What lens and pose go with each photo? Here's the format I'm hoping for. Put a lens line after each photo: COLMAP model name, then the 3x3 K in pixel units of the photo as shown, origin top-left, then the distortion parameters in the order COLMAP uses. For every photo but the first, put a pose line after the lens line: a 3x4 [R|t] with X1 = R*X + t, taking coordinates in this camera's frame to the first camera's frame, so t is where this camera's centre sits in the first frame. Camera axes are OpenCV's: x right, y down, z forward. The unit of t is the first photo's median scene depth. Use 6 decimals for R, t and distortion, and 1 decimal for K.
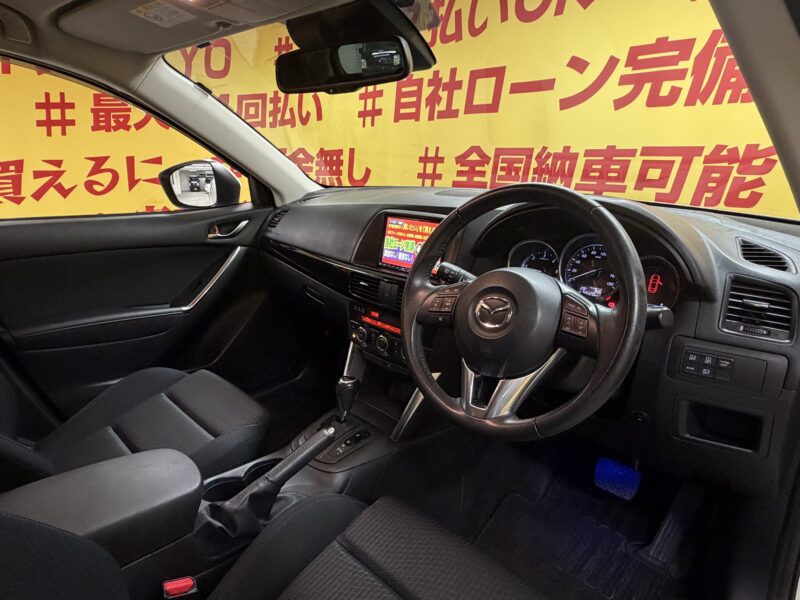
lens RADIAL K [[475.2, 0, 394.0], [0, 475.2, 304.3], [0, 0, 1]] dist [-0.001596, -0.002369]
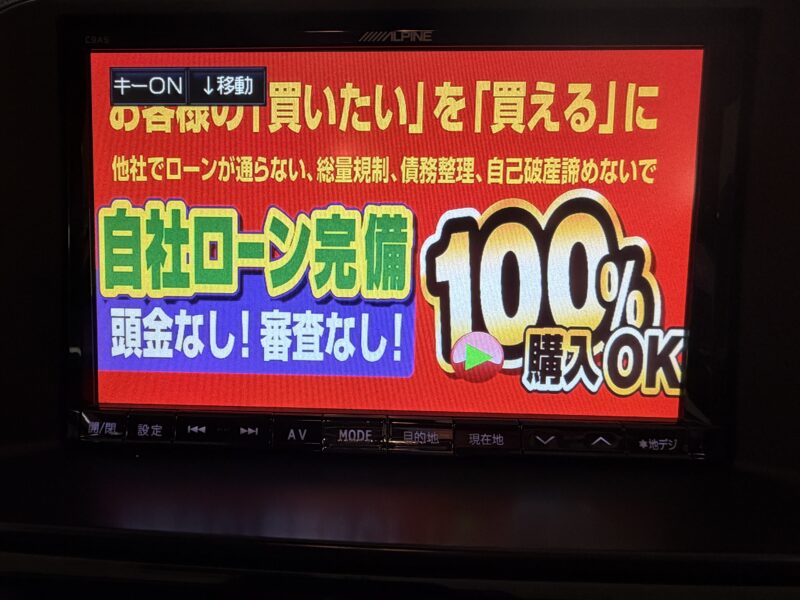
lens RADIAL K [[512.4, 0, 360.7], [0, 512.4, 294.1], [0, 0, 1]] dist [-0.002505, -0.001359]
pose [[0.744522, -0.175592, 0.644092, -0.027669], [0.197652, 0.979513, 0.038564, -0.053218], [-0.637668, 0.098594, 0.763975, 0.409384]]
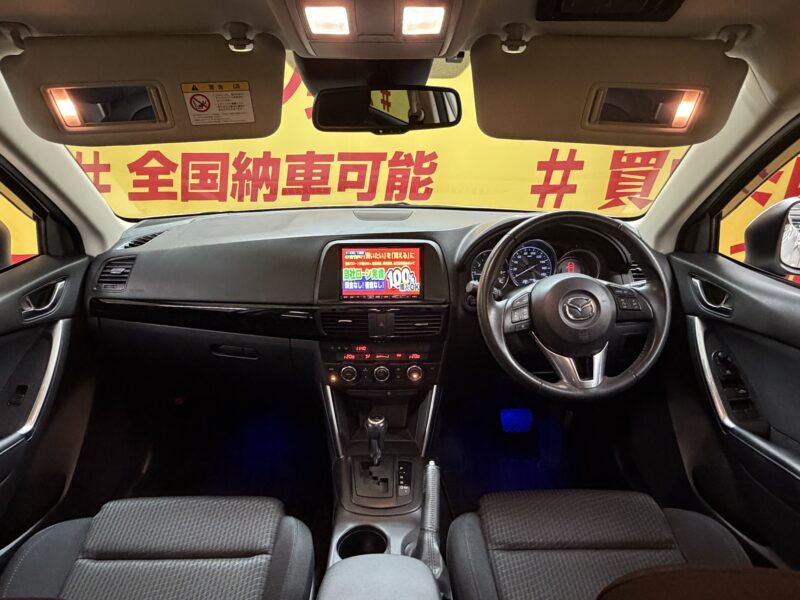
lens RADIAL K [[512.4, 0, 392.0], [0, 512.4, 306.1], [0, 0, 1]] dist [-0.002505, -0.001359]
pose [[0.699353, -0.217396, 0.680914, -0.323955], [0.220011, 0.971847, 0.084313, -0.064602], [-0.680074, 0.090844, 0.727494, 0.086909]]
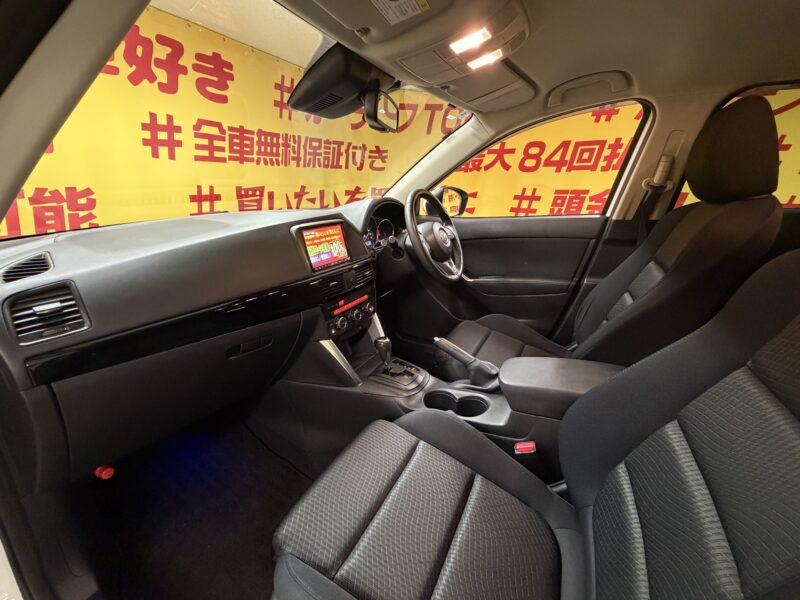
lens RADIAL K [[340.8, 0, 398.0], [0, 340.8, 303.8], [0, 0, 1]] dist [-0.006523, 0.000248]
pose [[-0.300808, -0.290889, 0.908239, -0.434557], [0.317292, 0.867568, 0.382950, -0.131836], [-0.899356, 0.403371, -0.168675, 0.477946]]
